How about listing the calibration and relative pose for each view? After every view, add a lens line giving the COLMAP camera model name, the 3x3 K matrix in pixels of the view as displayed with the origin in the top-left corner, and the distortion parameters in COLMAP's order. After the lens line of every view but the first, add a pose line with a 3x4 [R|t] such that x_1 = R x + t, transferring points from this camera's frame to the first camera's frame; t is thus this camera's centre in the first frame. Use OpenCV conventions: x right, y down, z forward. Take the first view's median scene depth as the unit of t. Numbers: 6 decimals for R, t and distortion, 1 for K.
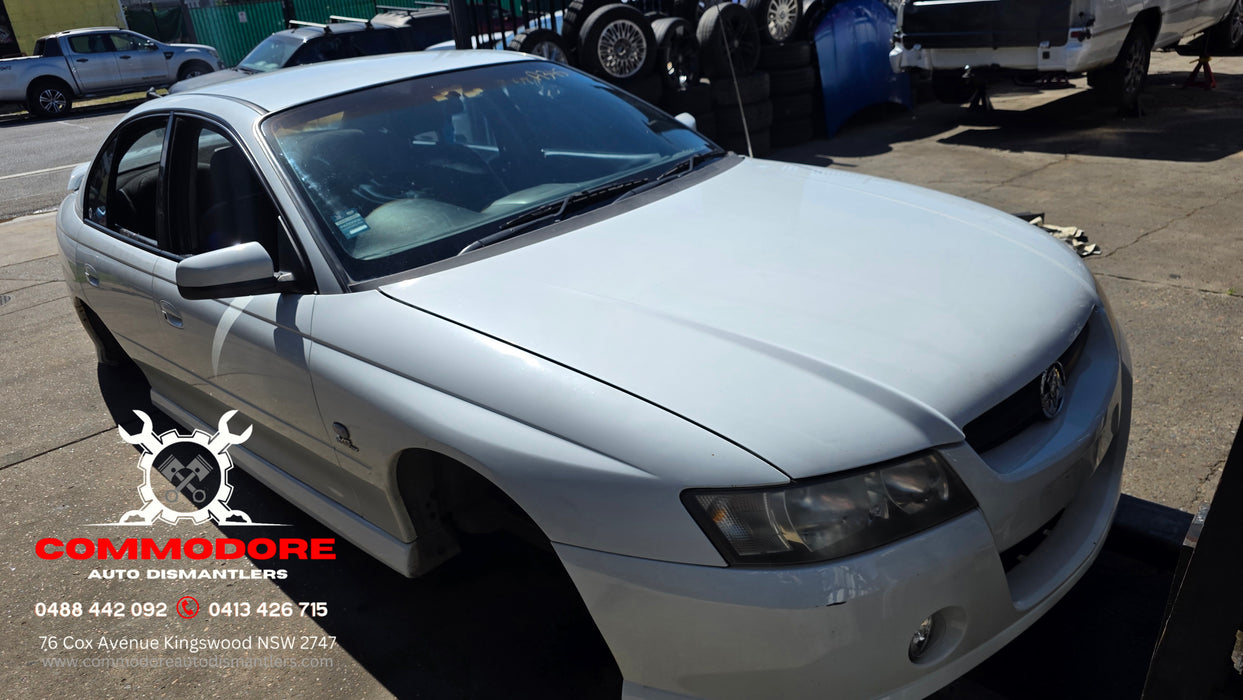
lens RADIAL K [[835.3, 0, 611.7], [0, 835.3, 359.7], [0, 0, 1]] dist [0.038681, -0.038527]
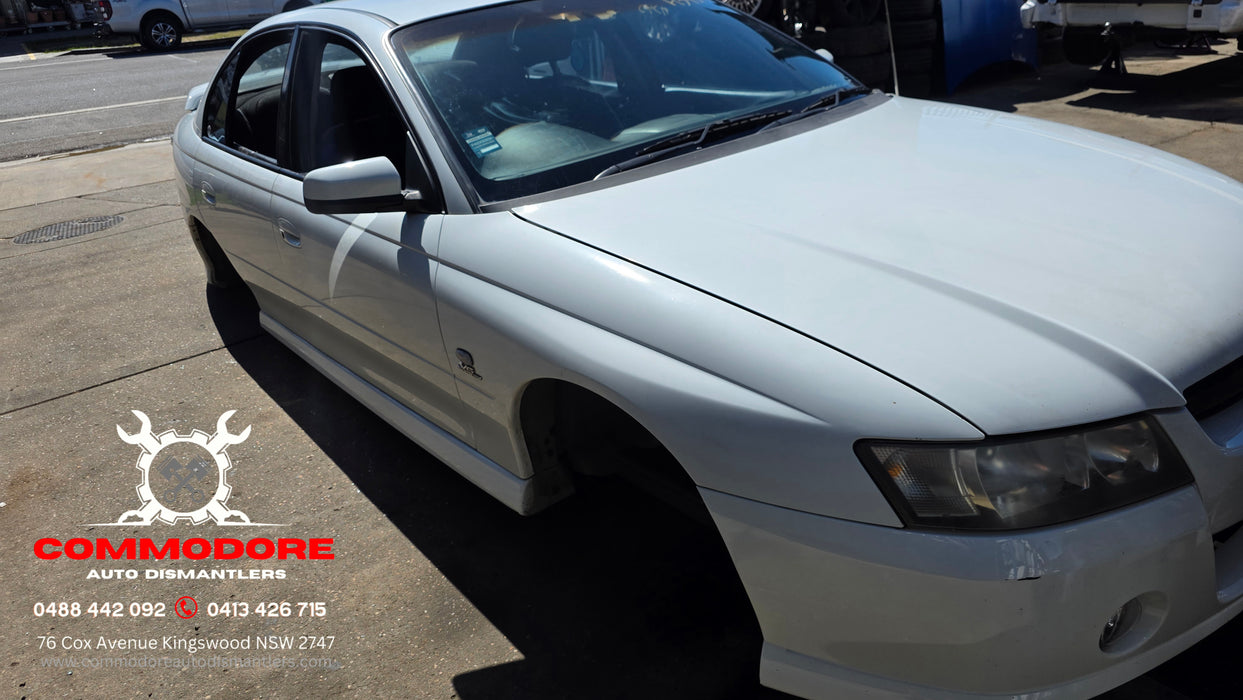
lens RADIAL K [[830.5, 0, 621.5], [0, 830.5, 350.0], [0, 0, 1]] dist [0.043020, -0.041772]
pose [[0.995506, 0.061950, -0.071630, -0.042275], [-0.059330, 0.997509, 0.038150, 0.016230], [0.073815, -0.033729, 0.996701, 0.036992]]
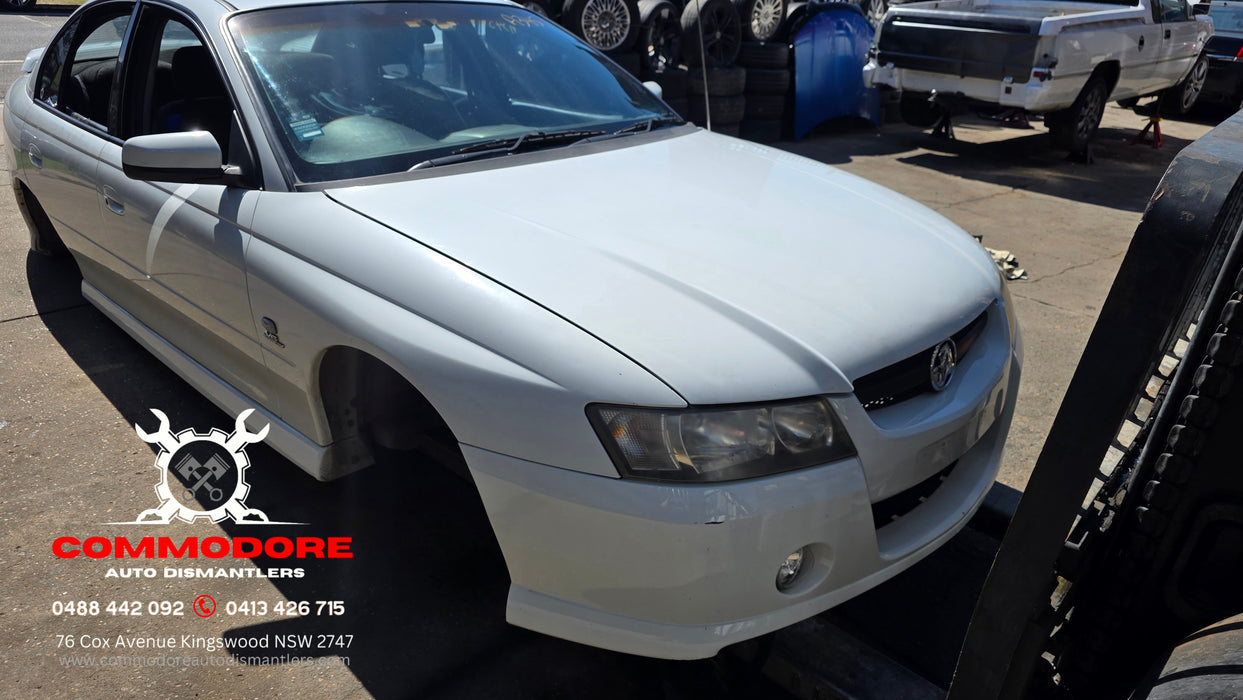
lens RADIAL K [[833.2, 0, 612.9], [0, 833.2, 356.9], [0, 0, 1]] dist [0.042268, -0.039839]
pose [[0.989828, 0.128342, 0.061387, 0.017515], [-0.129059, 0.991606, 0.007847, 0.033540], [-0.059865, -0.015690, 0.998083, -0.021774]]
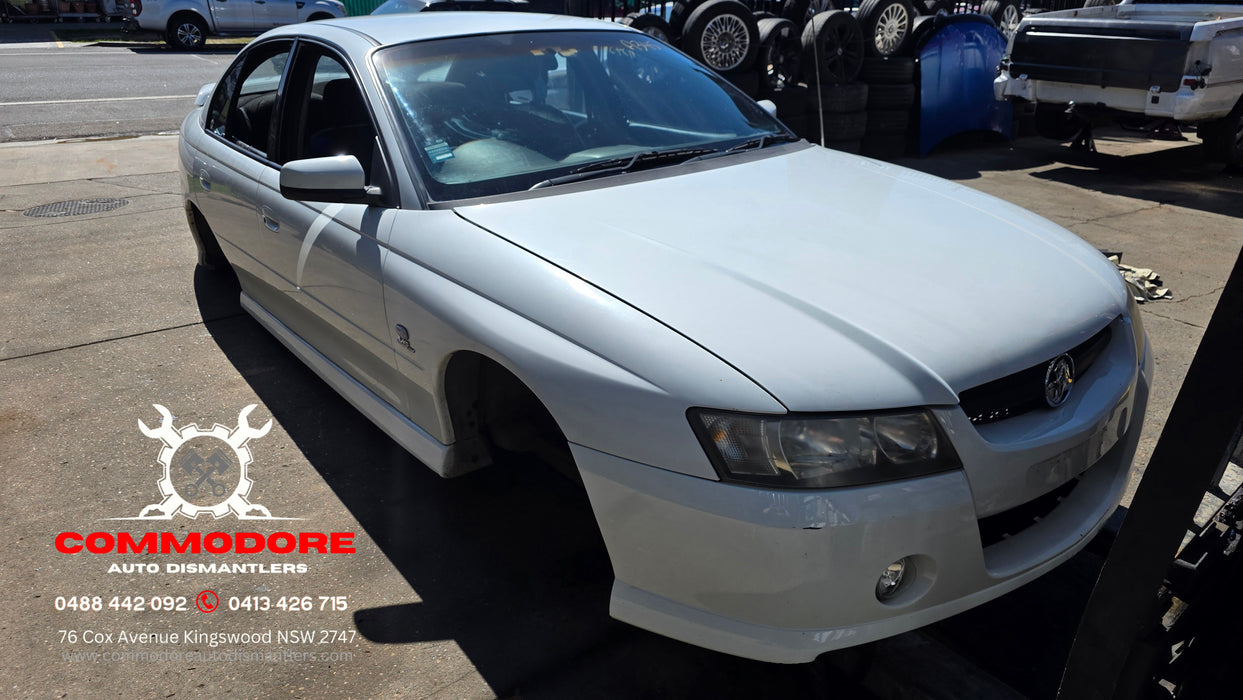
lens RADIAL K [[833.2, 0, 612.9], [0, 833.2, 356.9], [0, 0, 1]] dist [0.042268, -0.039839]
pose [[0.985875, 0.147717, -0.078928, 0.024306], [-0.147811, 0.989004, 0.004681, 0.039116], [0.078752, 0.007051, 0.996869, -0.042810]]
